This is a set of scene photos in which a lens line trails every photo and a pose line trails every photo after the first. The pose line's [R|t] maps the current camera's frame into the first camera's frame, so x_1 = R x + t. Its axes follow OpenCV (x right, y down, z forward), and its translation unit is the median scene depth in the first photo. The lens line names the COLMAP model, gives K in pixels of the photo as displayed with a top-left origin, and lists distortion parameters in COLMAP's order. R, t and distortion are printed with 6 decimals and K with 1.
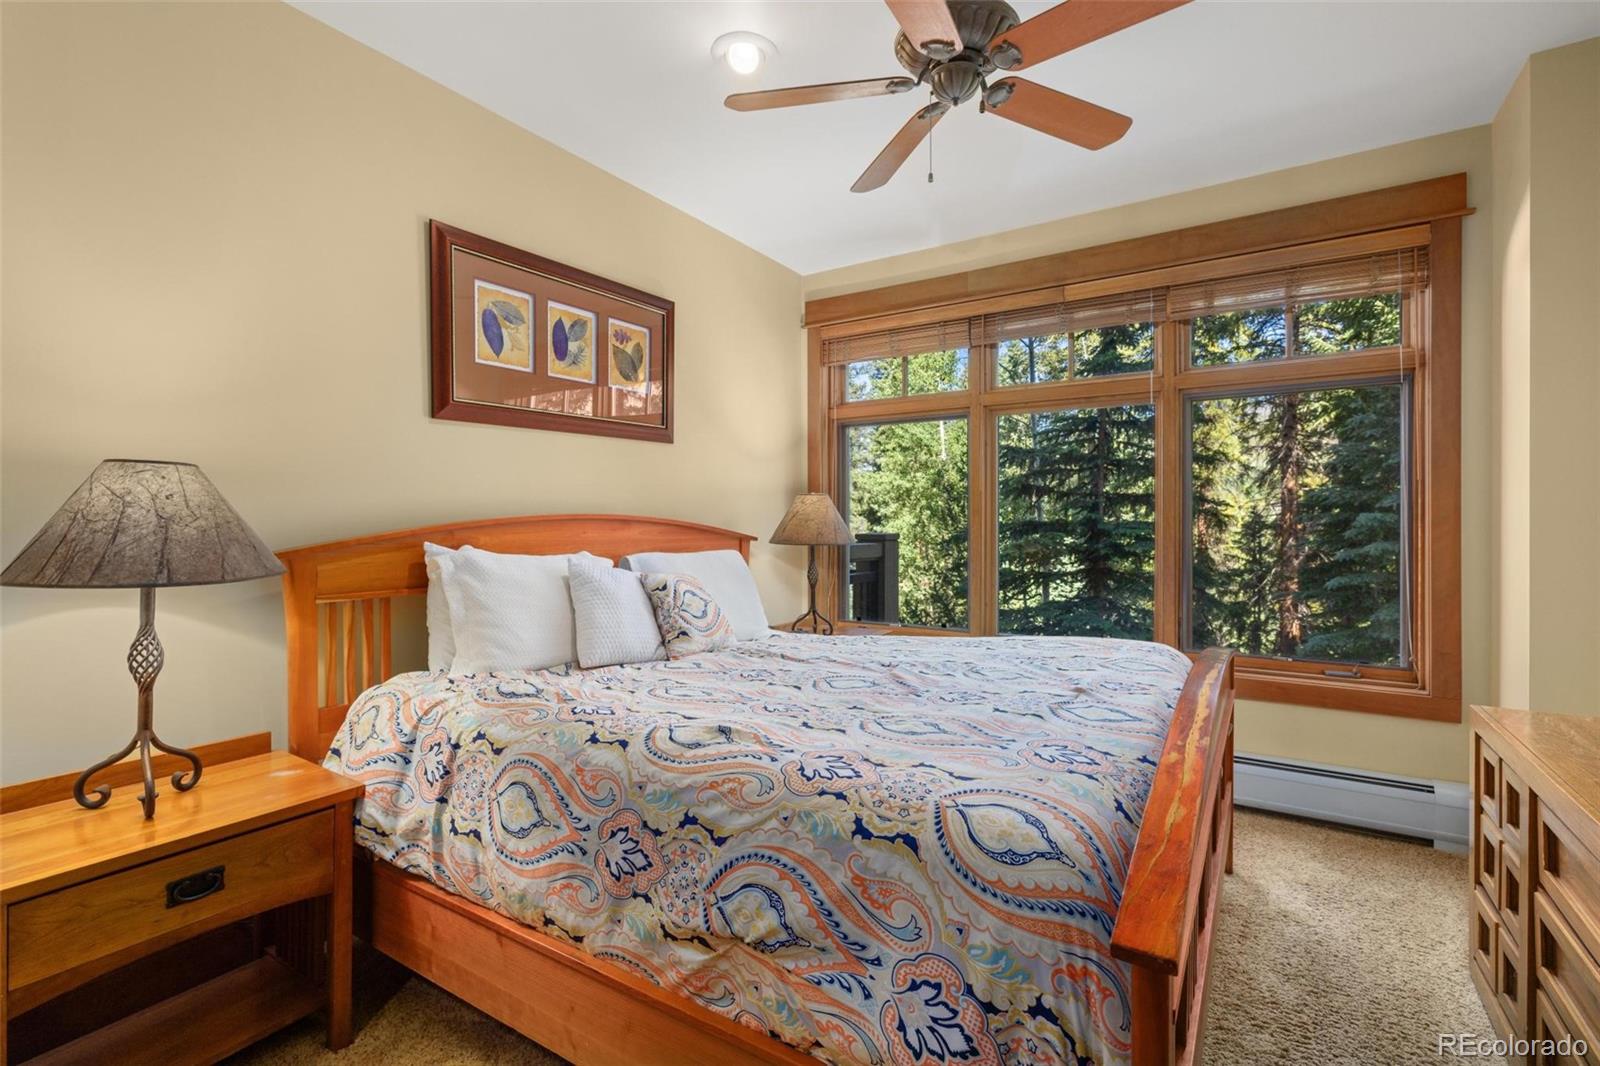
lens RADIAL K [[727.1, 0, 806.3], [0, 727.1, 527.5], [0, 0, 1]] dist [-0.006379, 0.001754]
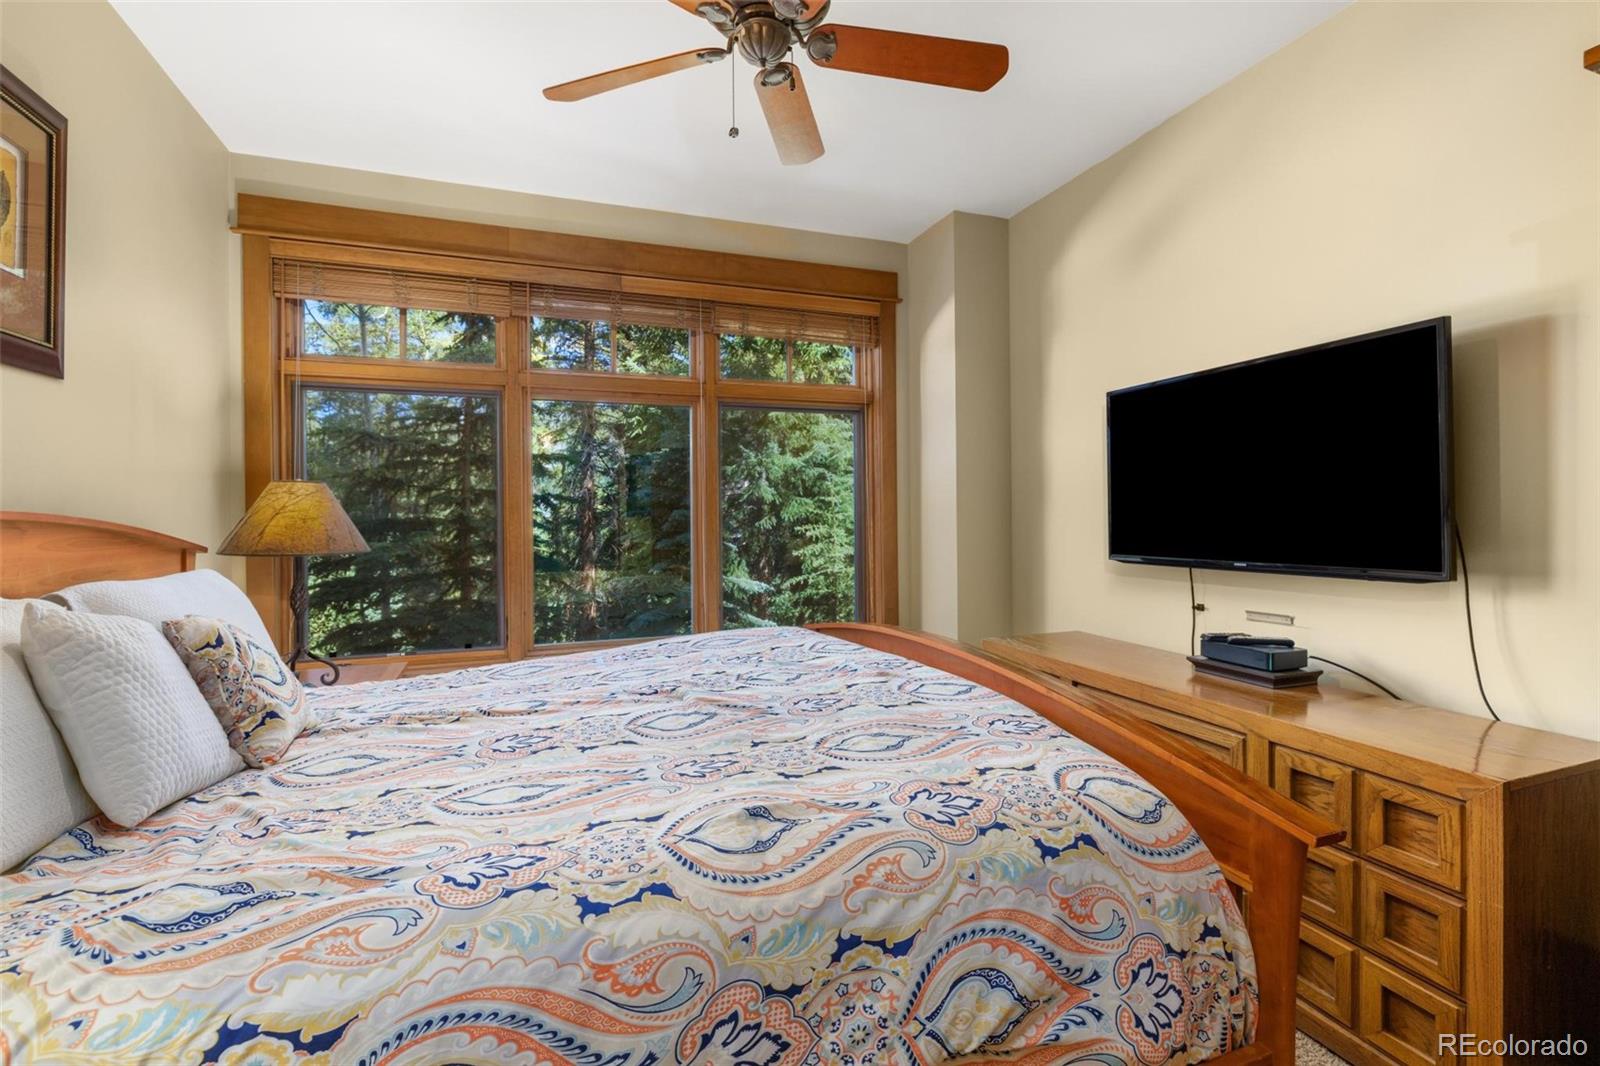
lens RADIAL K [[727.1, 0, 807.9], [0, 727.1, 517.2], [0, 0, 1]] dist [-0.006379, 0.001754]
pose [[0.591868, -0.006304, 0.806010, -0.664548], [0.014749, 0.999887, -0.003010, -0.007207], [-0.805900, 0.013669, 0.591894, 0.543583]]
